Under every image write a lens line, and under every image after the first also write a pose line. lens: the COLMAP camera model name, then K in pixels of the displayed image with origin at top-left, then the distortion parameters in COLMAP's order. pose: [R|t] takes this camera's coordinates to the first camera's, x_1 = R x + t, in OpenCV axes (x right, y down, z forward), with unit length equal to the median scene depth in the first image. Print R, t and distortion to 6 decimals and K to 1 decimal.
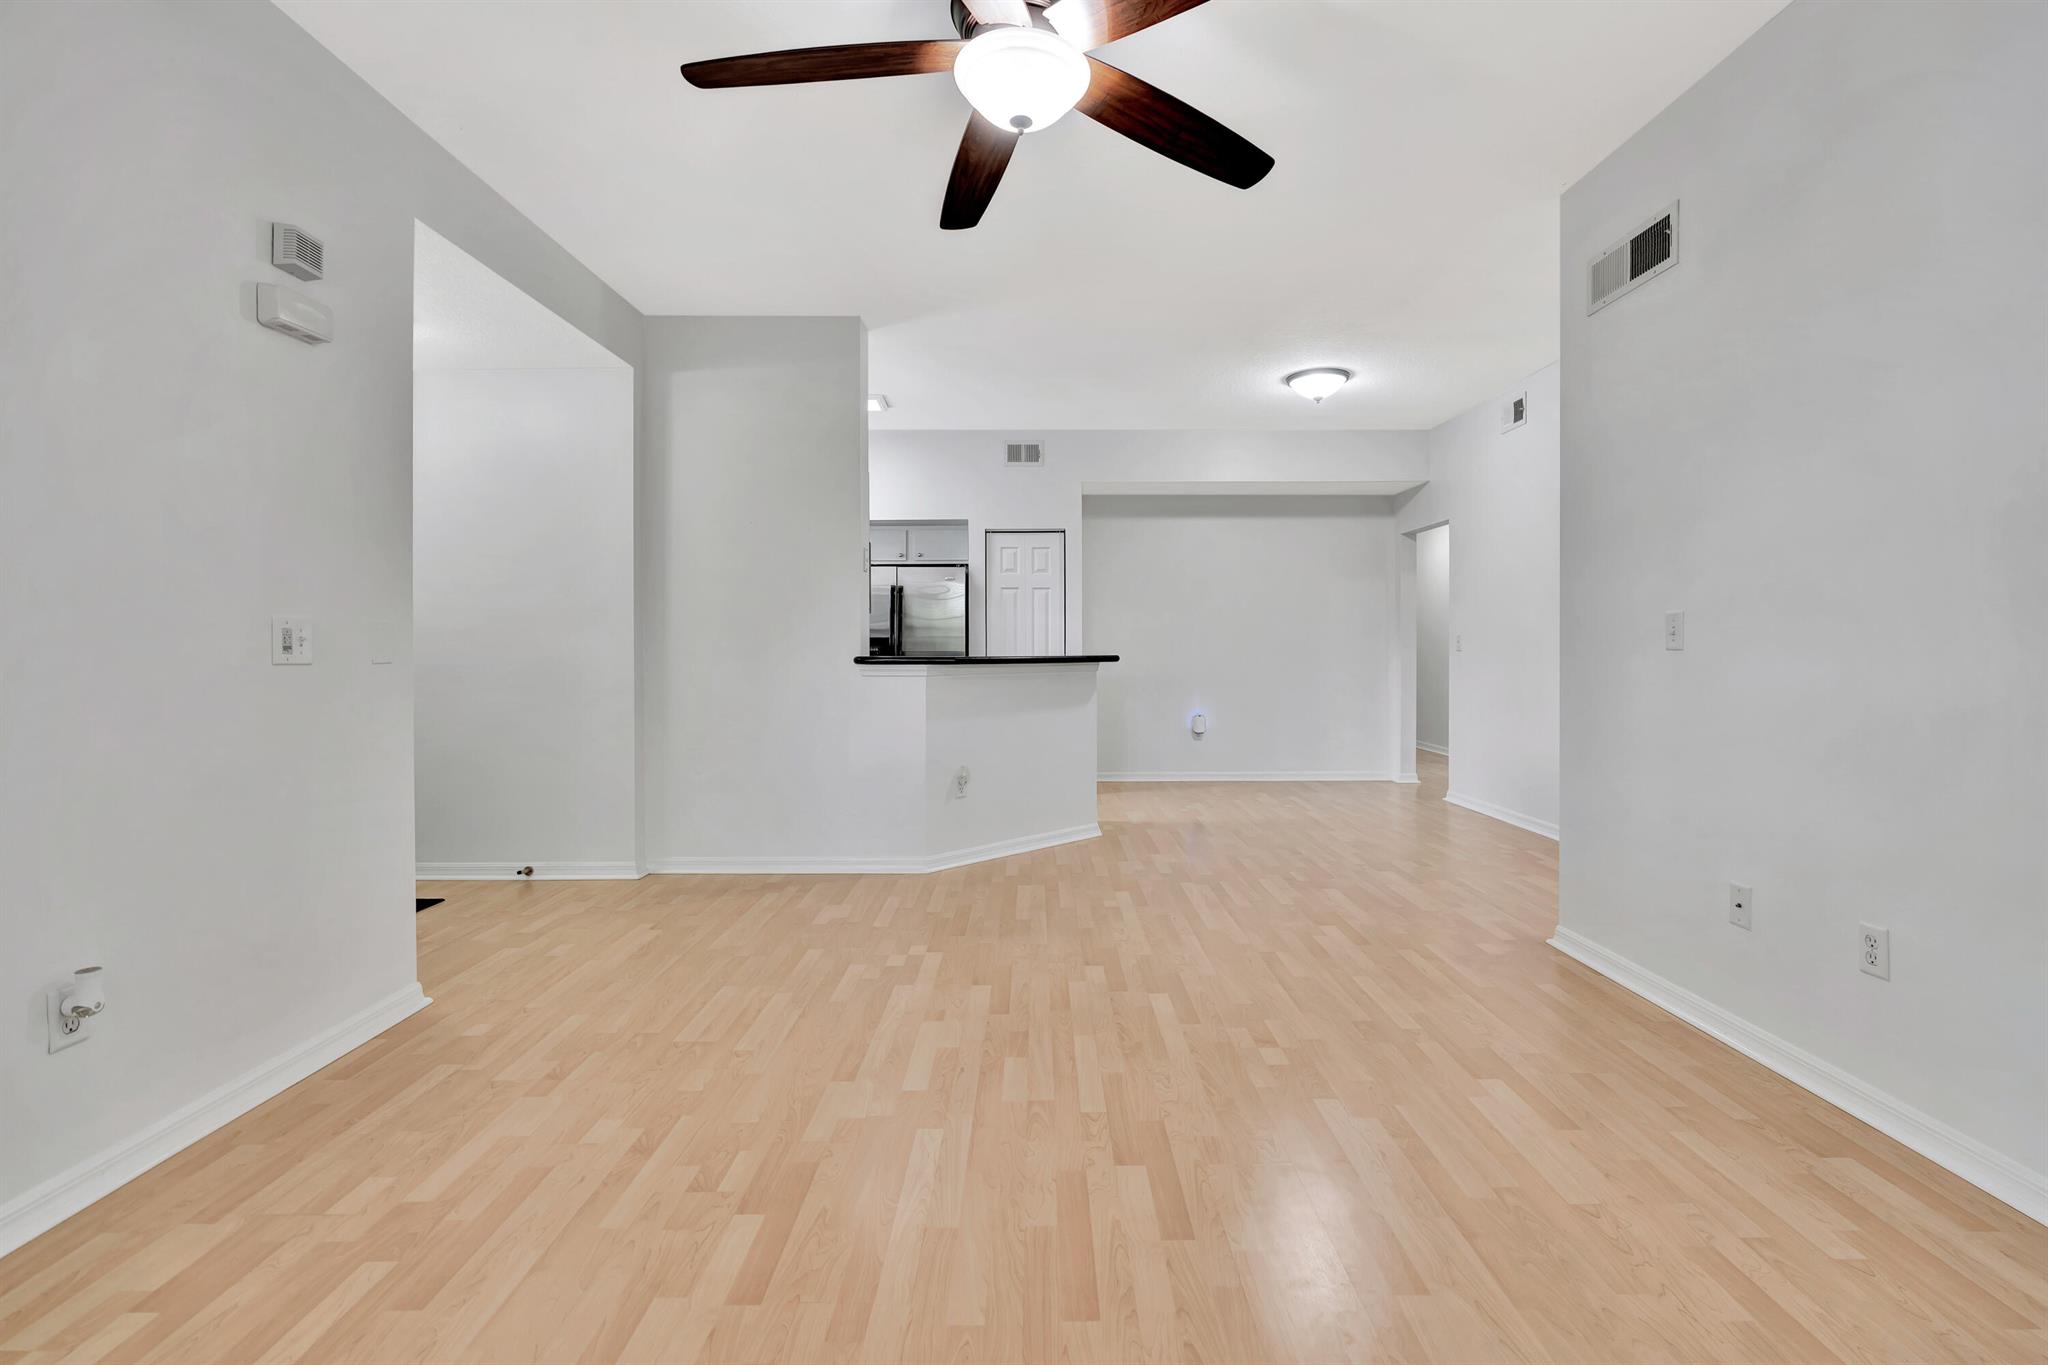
lens RADIAL K [[916.6, 0, 1029.9], [0, 916.6, 665.6], [0, 0, 1]] dist [-0.021968, 0.010007]
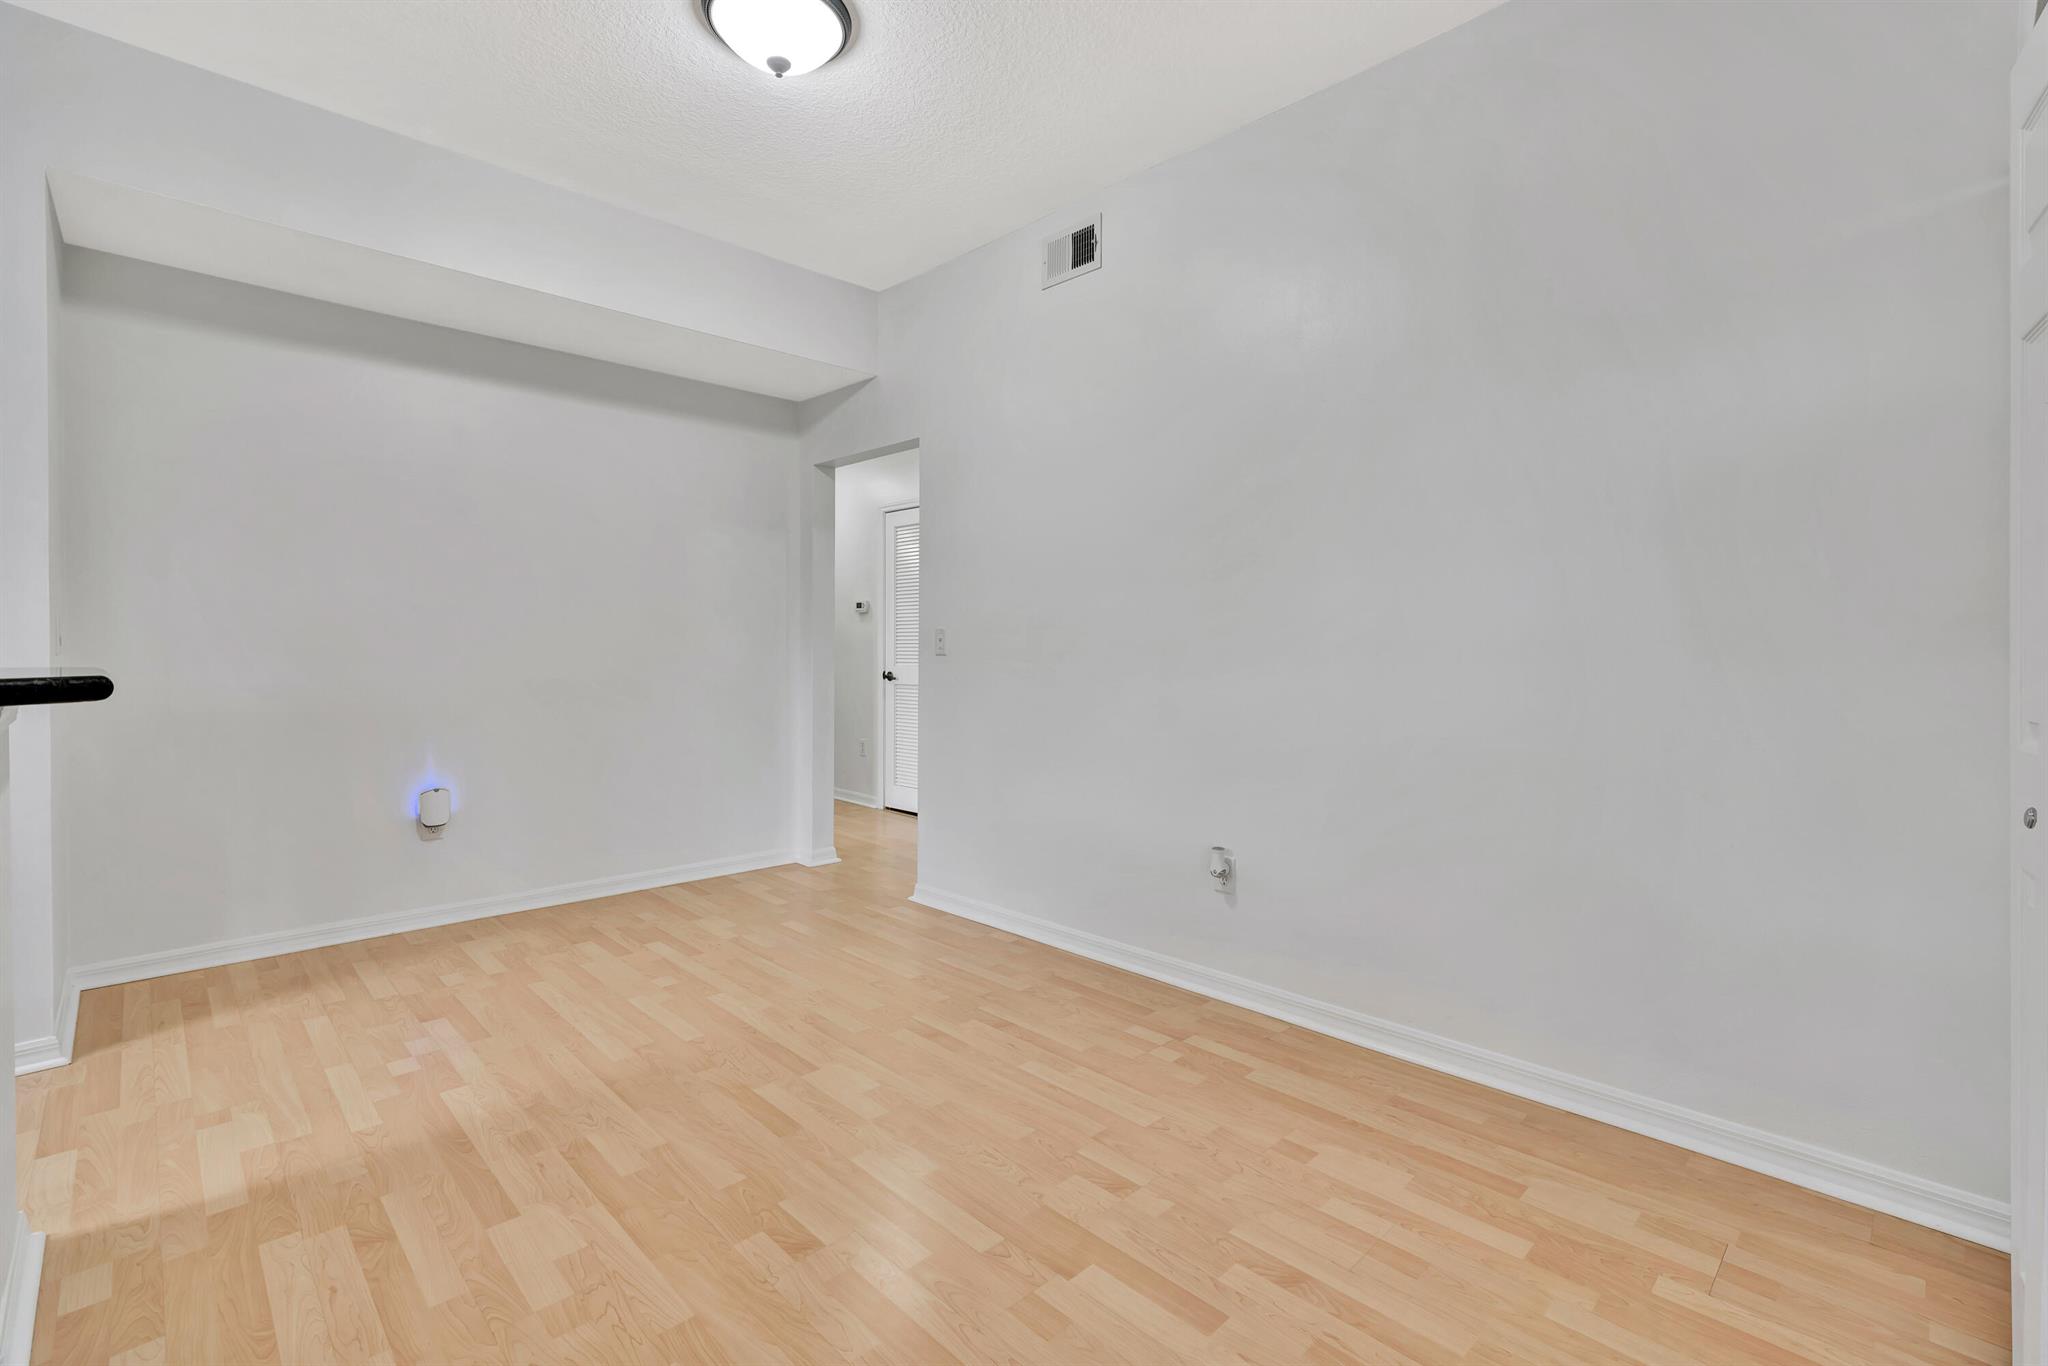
lens RADIAL K [[916.6, 0, 1029.9], [0, 916.6, 666.1], [0, 0, 1]] dist [-0.021968, 0.010007]
pose [[0.710771, -0.007494, 0.703383, 0.117785], [0.005338, 0.999972, 0.005259, -0.016510], [-0.703403, 0.000016, 0.710791, 0.732620]]
